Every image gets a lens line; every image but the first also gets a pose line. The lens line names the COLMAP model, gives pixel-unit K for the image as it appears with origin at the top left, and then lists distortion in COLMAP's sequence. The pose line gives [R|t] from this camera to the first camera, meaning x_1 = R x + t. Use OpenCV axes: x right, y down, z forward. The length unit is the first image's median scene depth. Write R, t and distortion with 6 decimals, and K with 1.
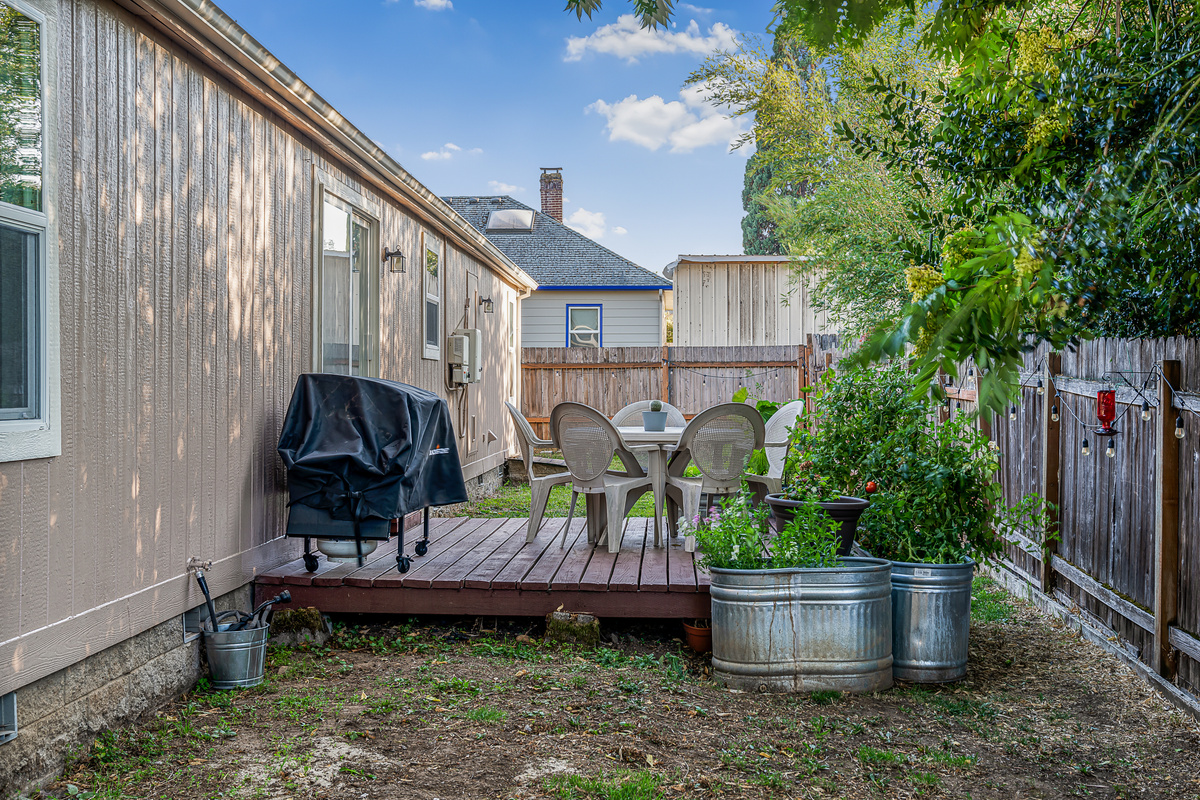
lens RADIAL K [[1452.8, 0, 600.0], [0, 1452.8, 400.0], [0, 0, 1]] dist [-0.078536, 0.357062]
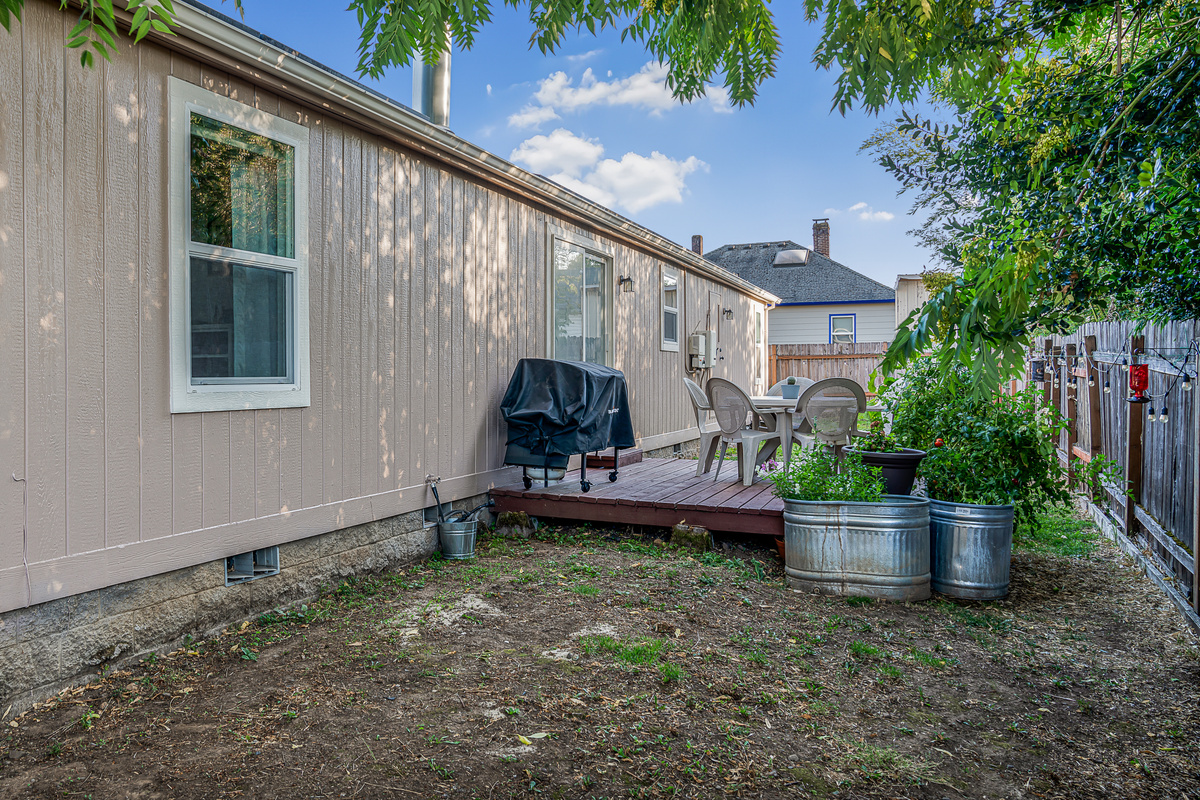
lens RADIAL K [[939.3, 0, 600.0], [0, 939.3, 400.0], [0, 0, 1]] dist [-0.102812, 0.229428]
pose [[0.903326, 0.004338, -0.428933, 0.293217], [-0.000518, 0.999959, 0.009020, 0.016579], [0.428954, -0.007926, 0.903291, 0.142489]]
